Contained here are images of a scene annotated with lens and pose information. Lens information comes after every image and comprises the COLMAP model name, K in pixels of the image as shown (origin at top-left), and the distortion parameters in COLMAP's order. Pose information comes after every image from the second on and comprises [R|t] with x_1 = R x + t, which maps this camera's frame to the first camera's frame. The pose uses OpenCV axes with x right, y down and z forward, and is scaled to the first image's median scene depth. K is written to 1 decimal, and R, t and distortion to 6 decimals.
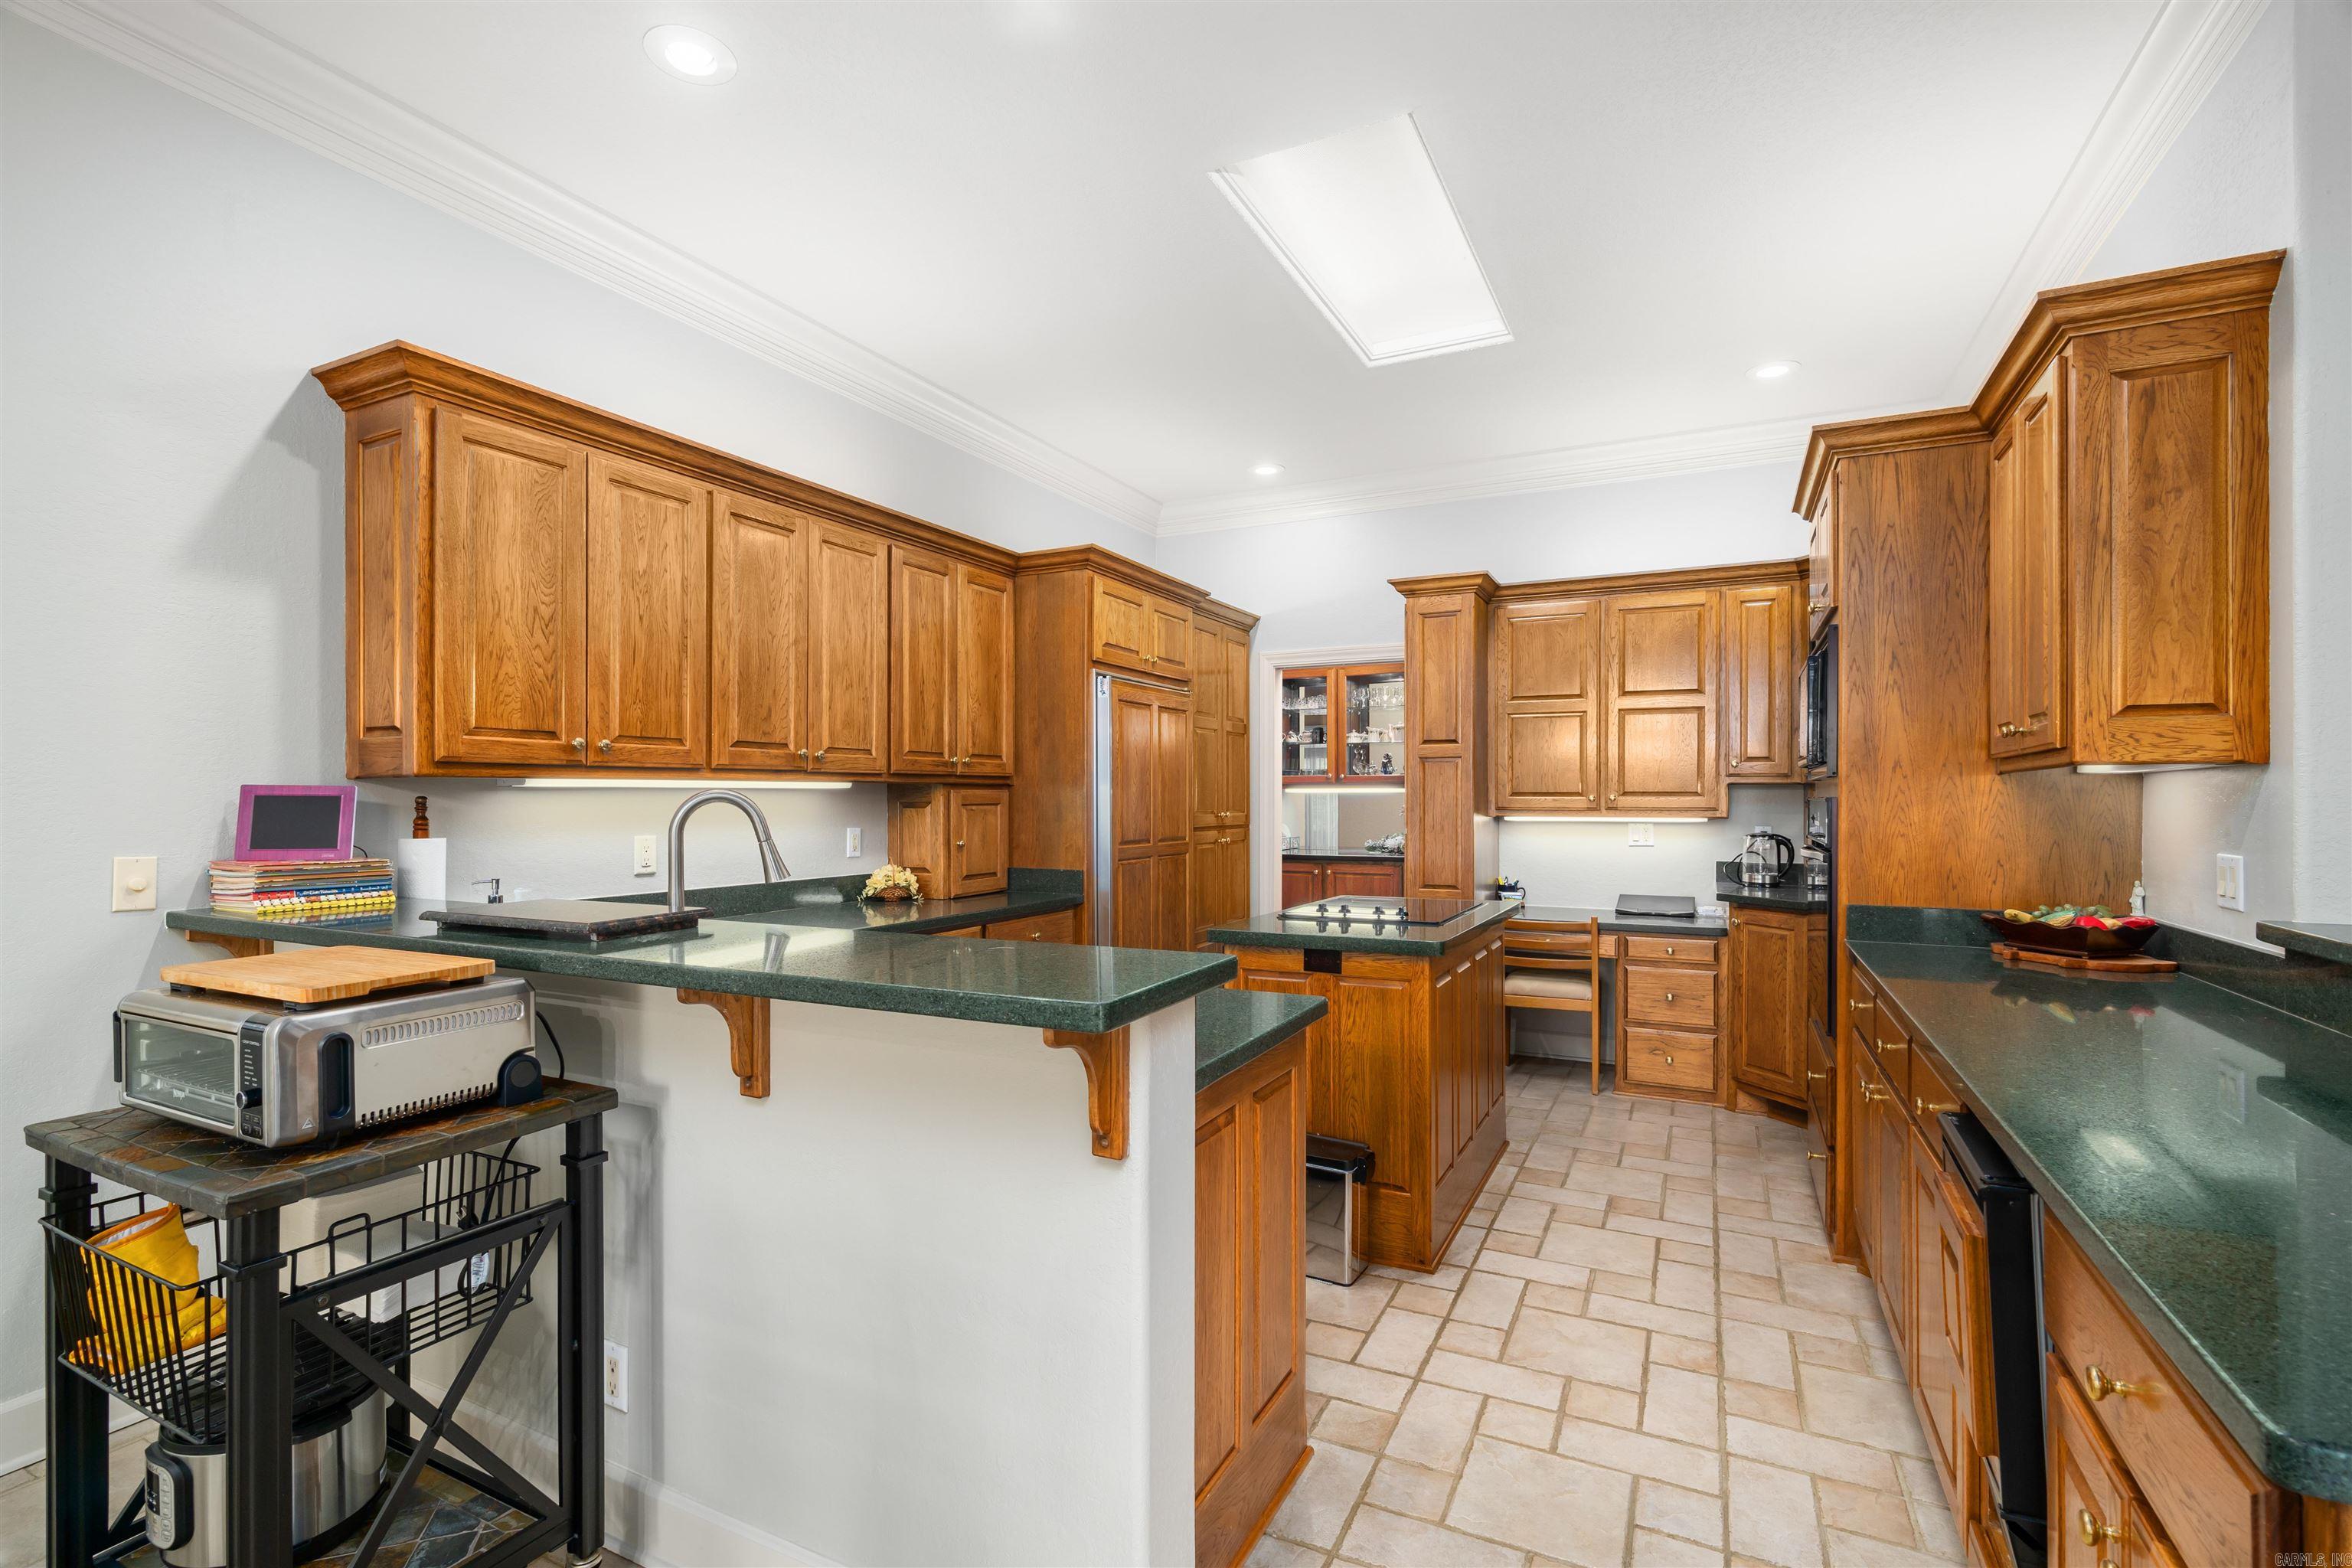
lens RADIAL K [[1076.8, 0, 1176.0], [0, 1076.8, 792.2], [0, 0, 1]] dist [-0.004209, -0.000289]
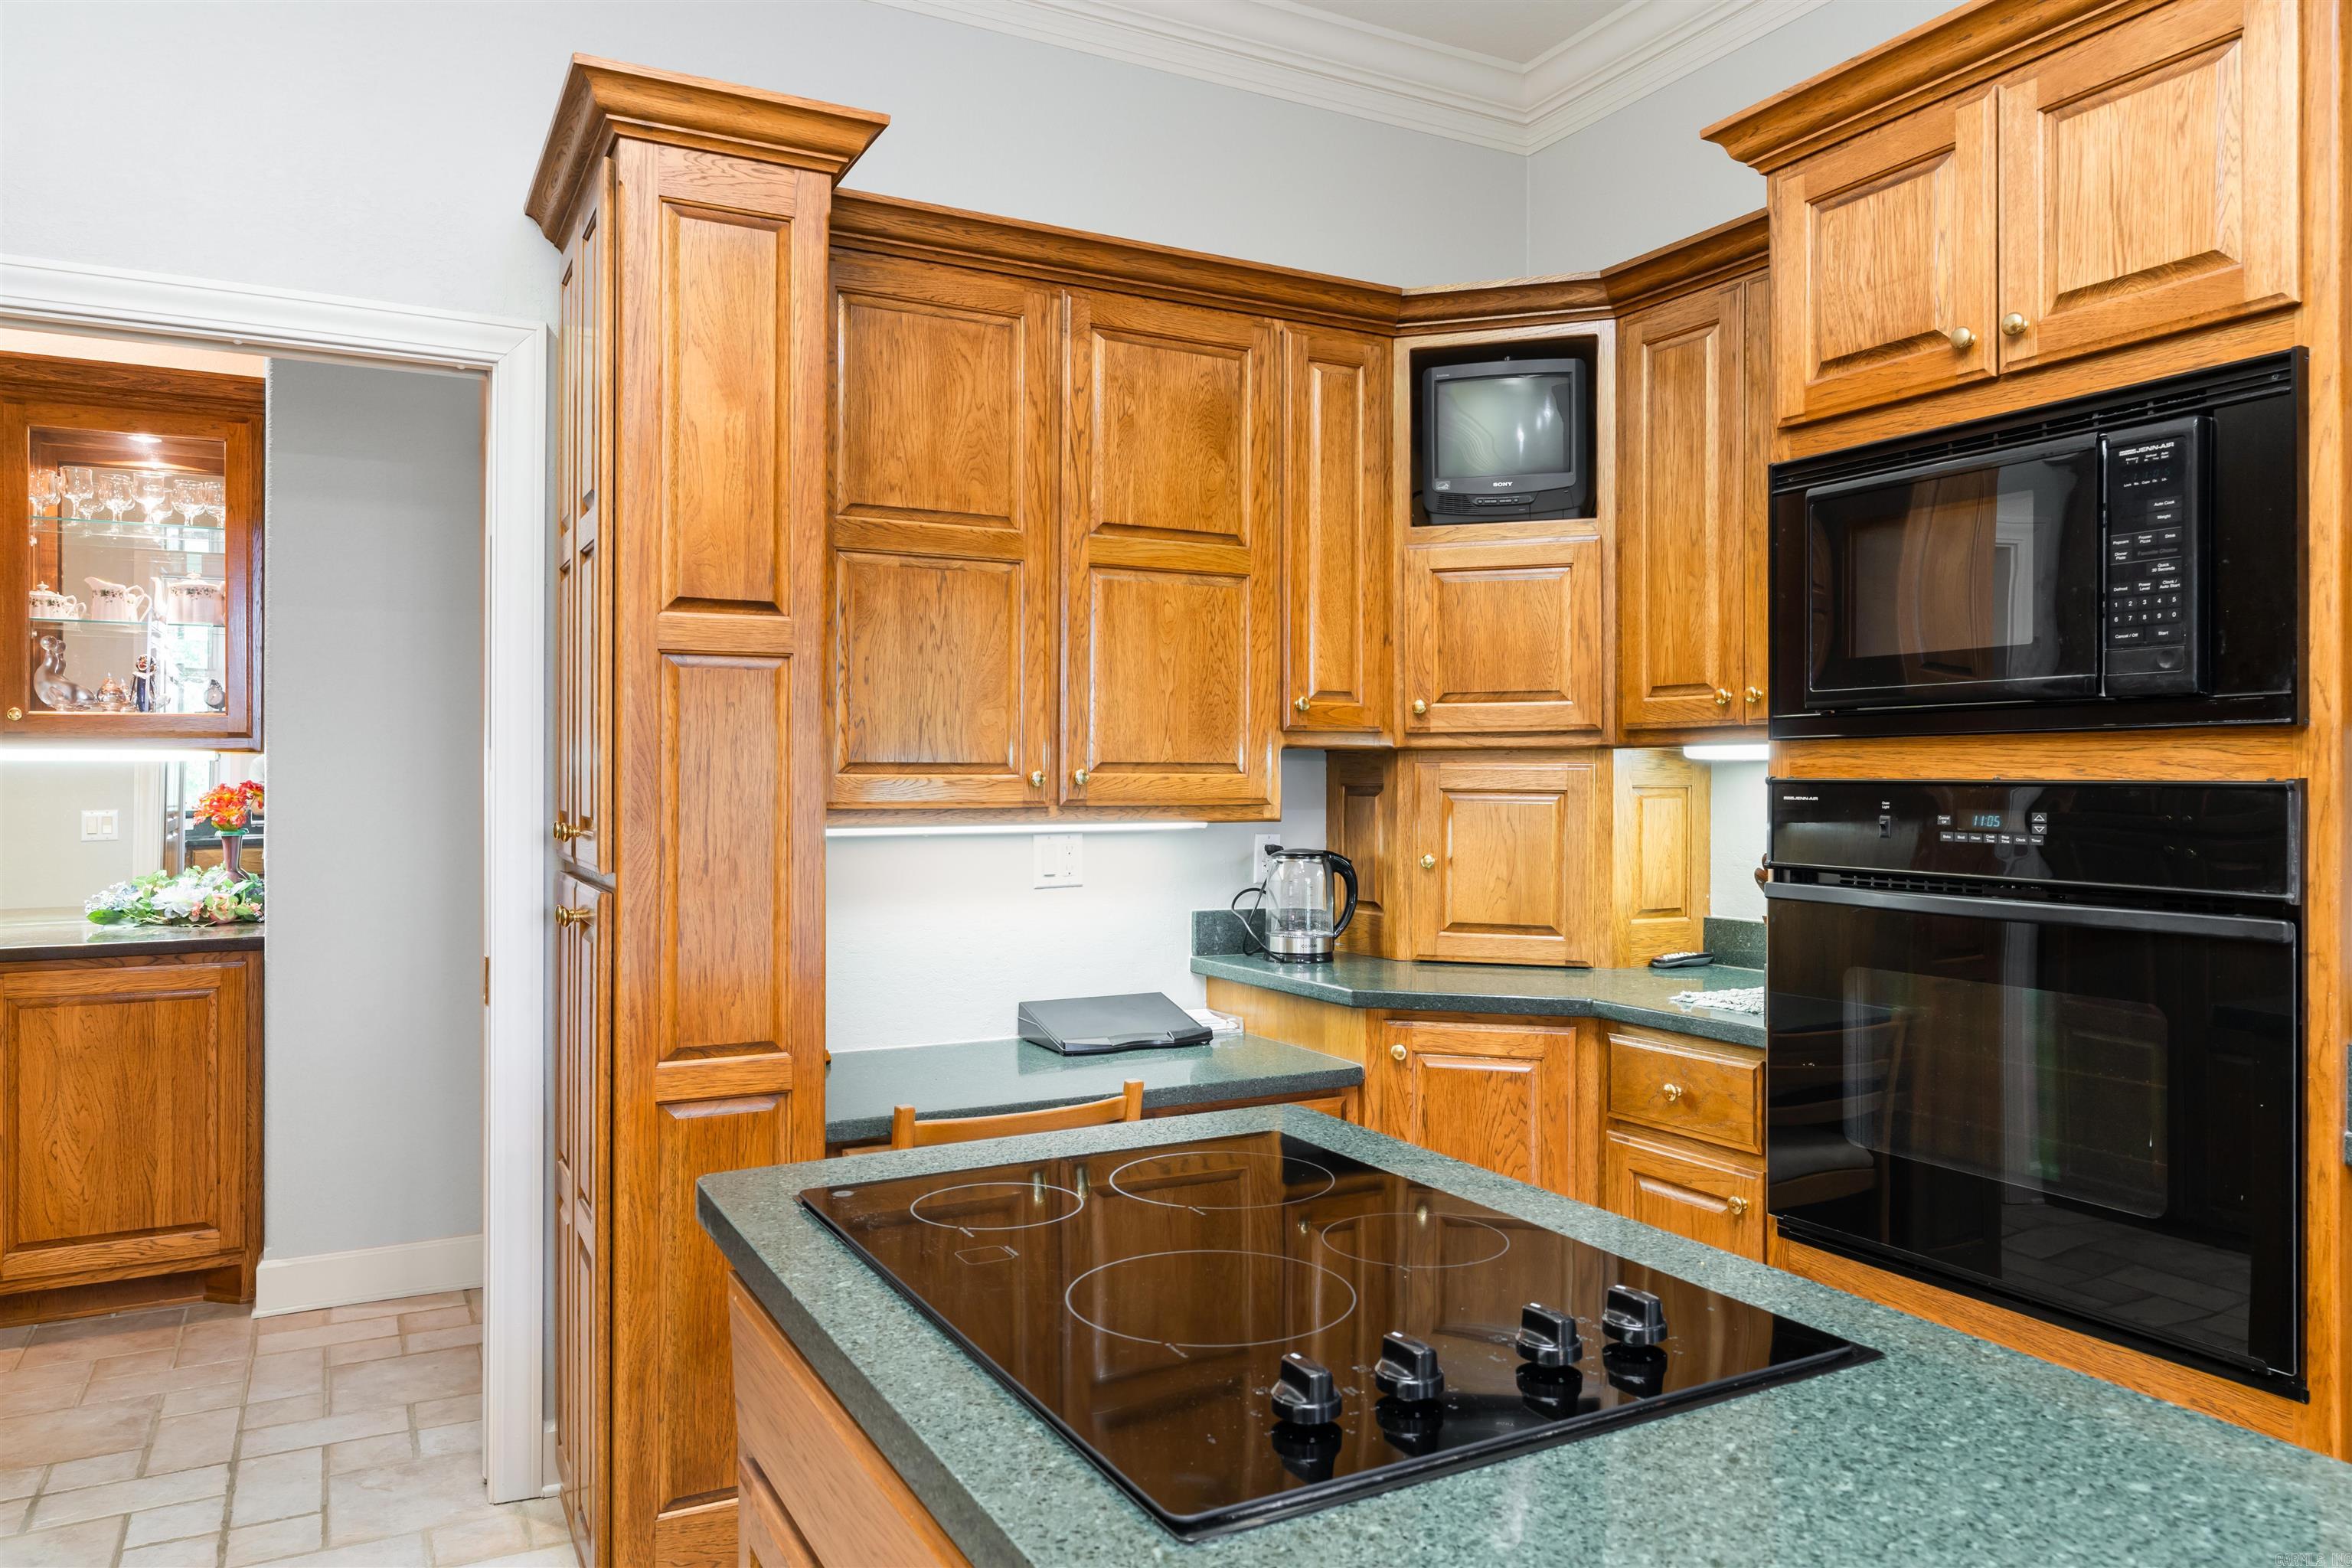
lens RADIAL K [[1577.8, 0, 1175.4], [0, 1577.8, 775.2], [0, 0, 1]] dist [0.005272, 0.001825]
pose [[0.578477, 0.000780, 0.815699, -0.066300], [-0.005125, 0.999983, 0.002678, 0.002706], [-0.815683, -0.005730, 0.578471, 0.612292]]
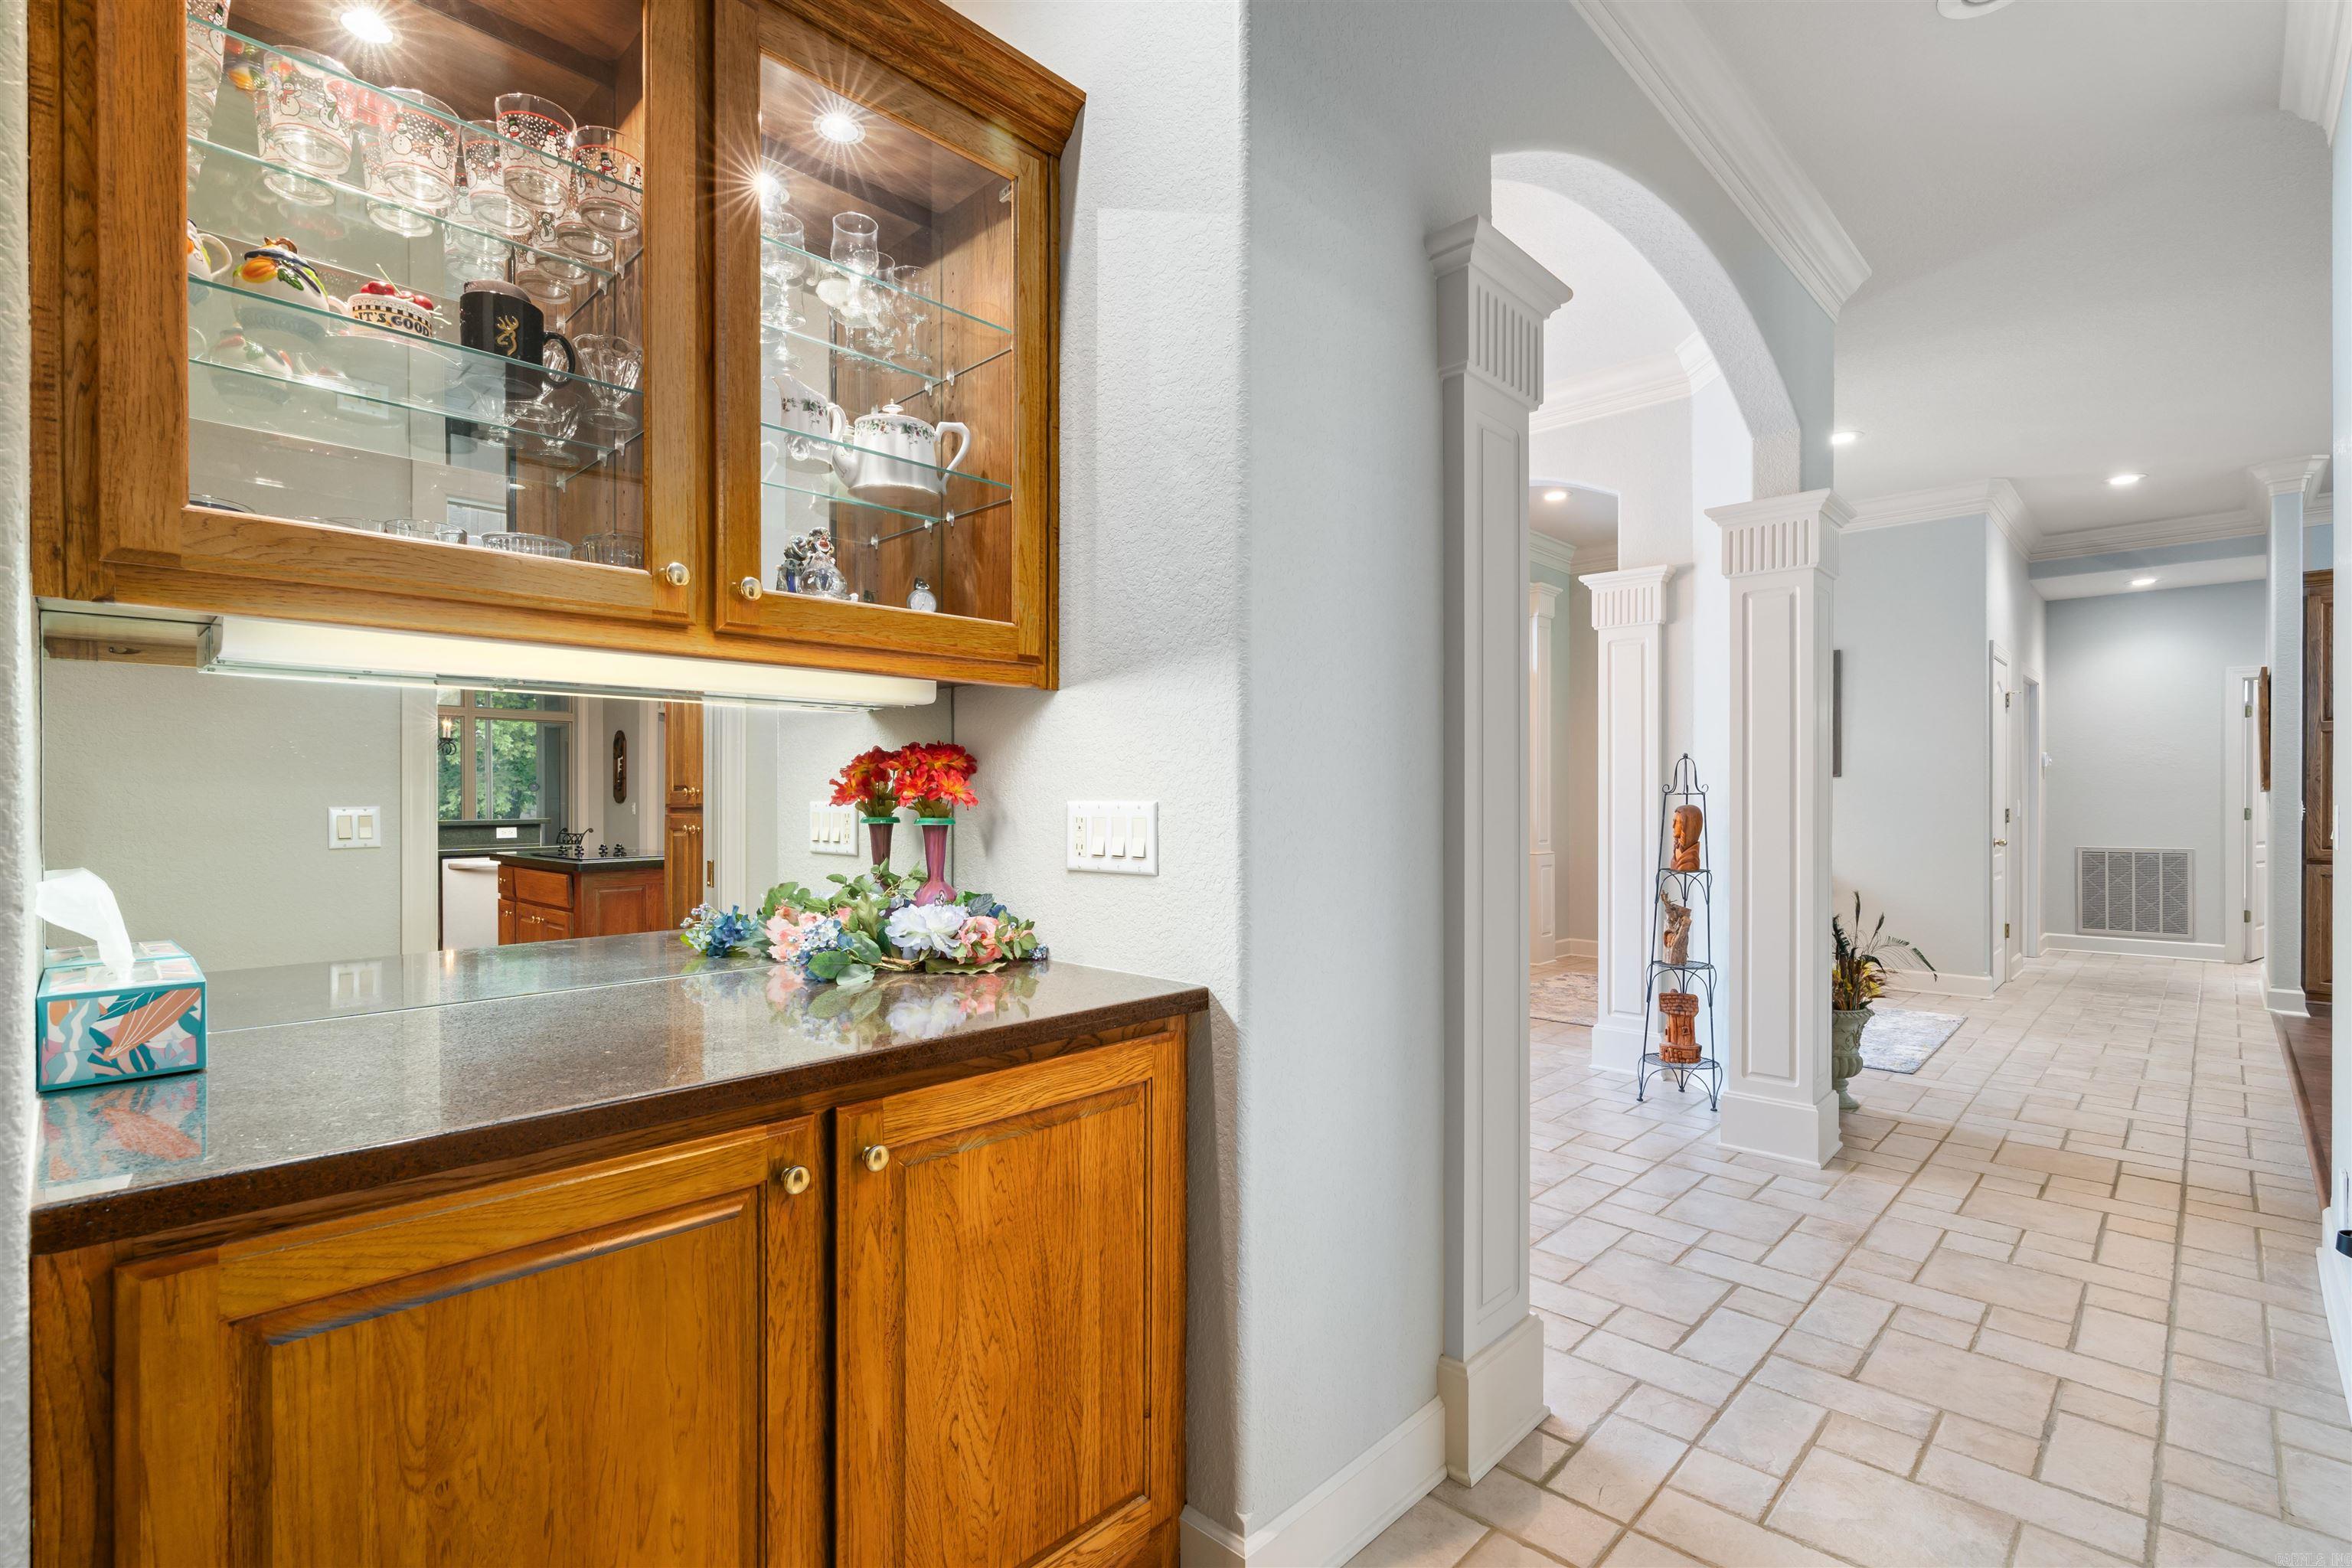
lens RADIAL K [[1076.8, 0, 1170.9], [0, 1076.8, 804.2], [0, 0, 1]] dist [-0.004209, -0.000289]
pose [[0.304050, -0.003556, 0.952649, -0.022910], [-0.000586, 0.999992, 0.003920, 0.020024], [-0.952656, -0.001750, 0.304046, 1.045871]]
